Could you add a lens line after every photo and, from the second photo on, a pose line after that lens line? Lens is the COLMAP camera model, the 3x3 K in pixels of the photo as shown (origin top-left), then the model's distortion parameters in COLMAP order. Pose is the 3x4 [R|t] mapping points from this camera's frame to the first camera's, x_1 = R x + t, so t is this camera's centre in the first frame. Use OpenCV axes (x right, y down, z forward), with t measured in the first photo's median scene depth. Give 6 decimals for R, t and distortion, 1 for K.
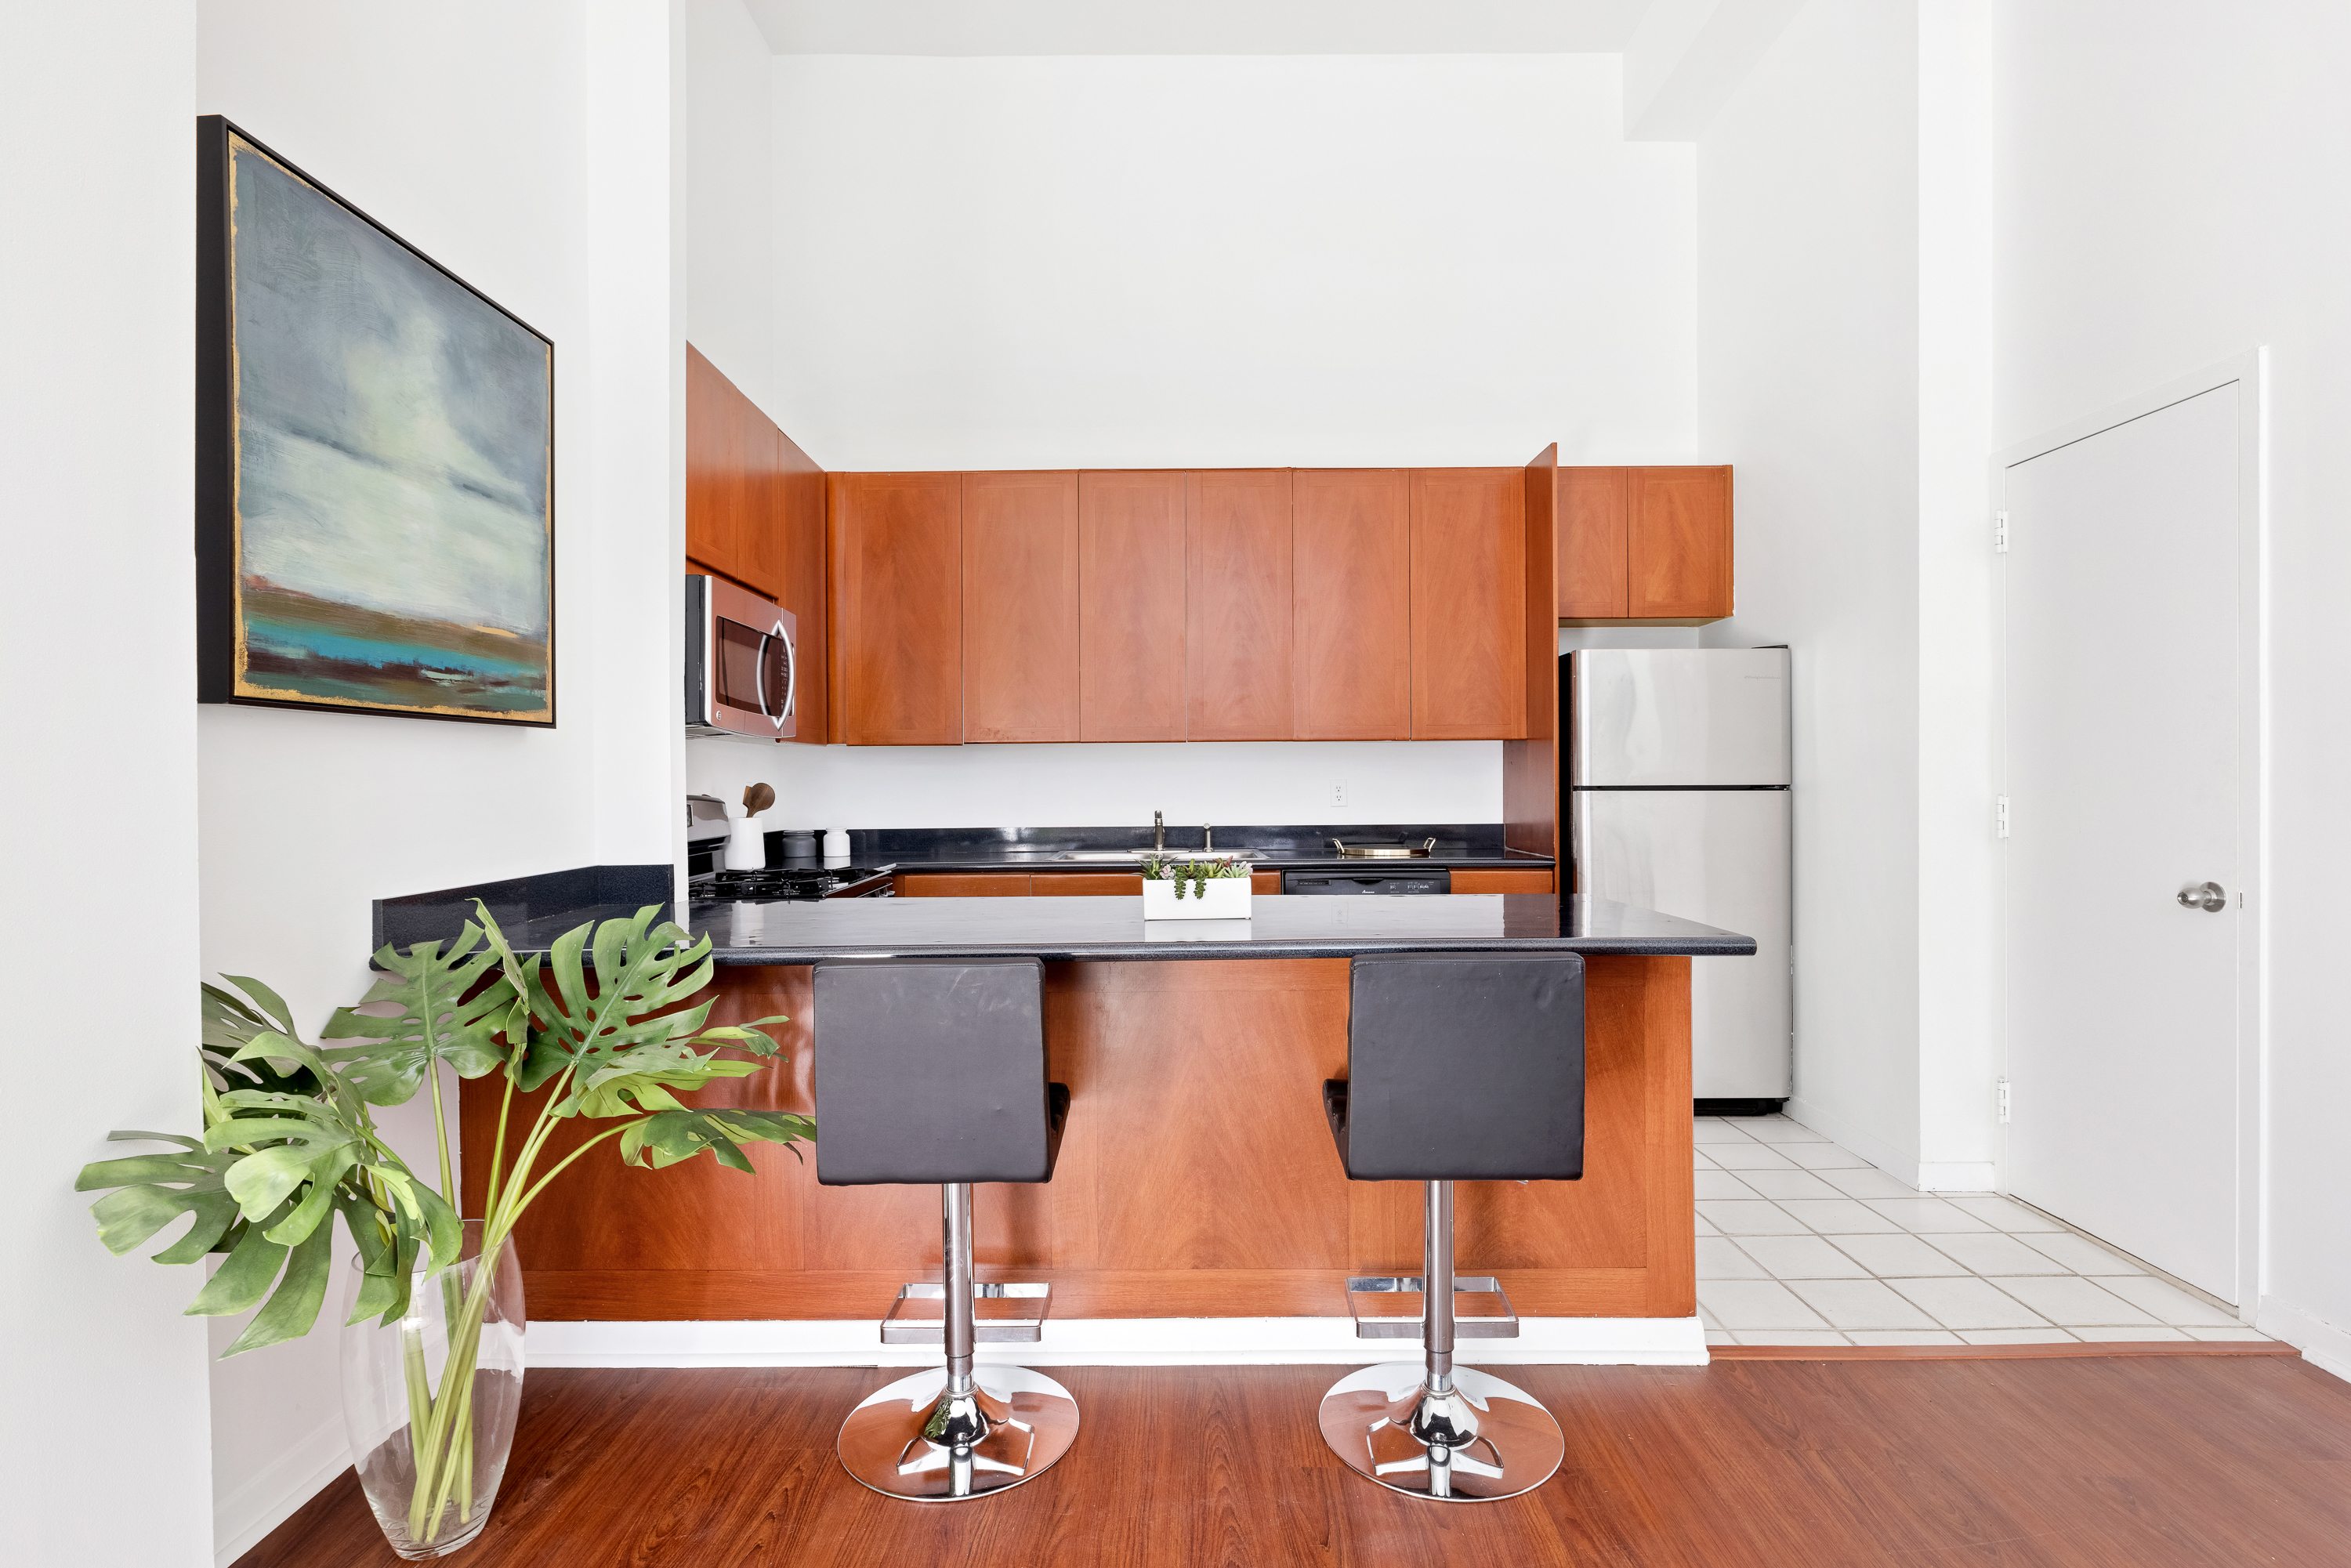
lens RADIAL K [[1192.8, 0, 1169.4], [0, 1192.8, 776.5], [0, 0, 1]] dist [-0.004706, 0.000427]
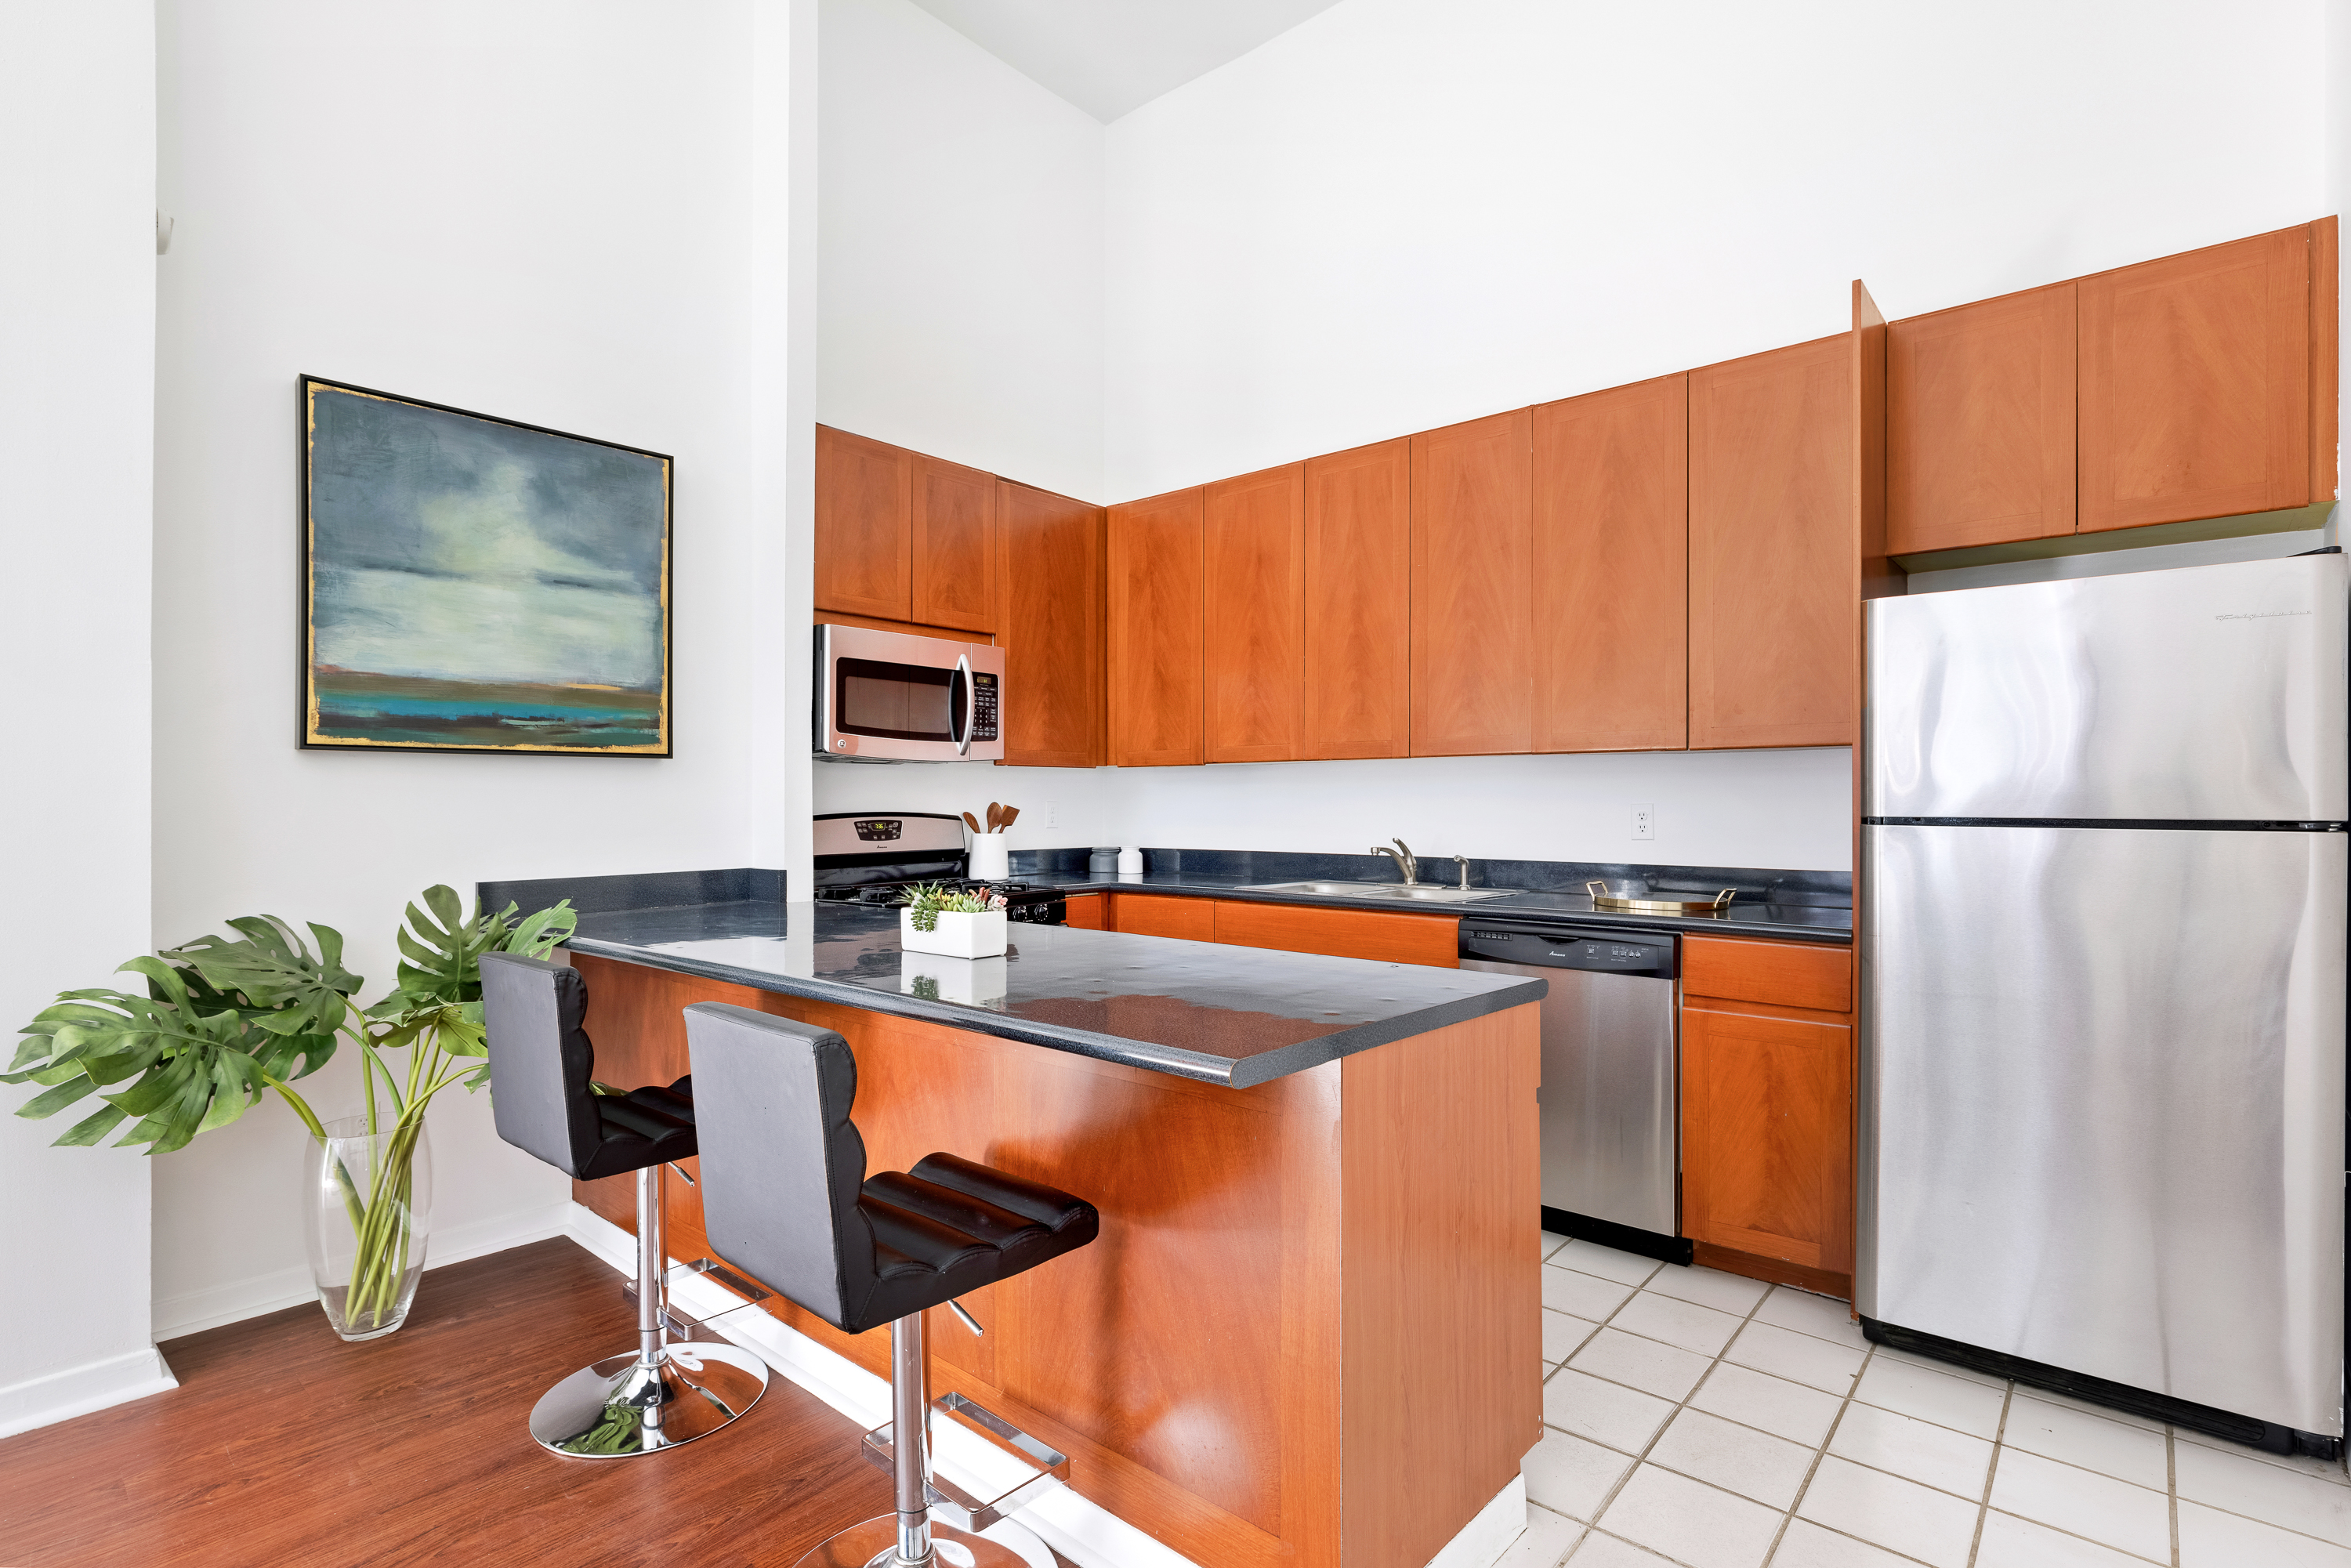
lens RADIAL K [[1192.8, 0, 1169.6], [0, 1192.8, 789.9], [0, 0, 1]] dist [-0.004706, 0.000427]
pose [[0.730450, 0.000798, -0.682966, 0.808623], [-0.003793, 0.999989, -0.002889, -0.005308], [0.682956, 0.004701, 0.730445, 0.466345]]
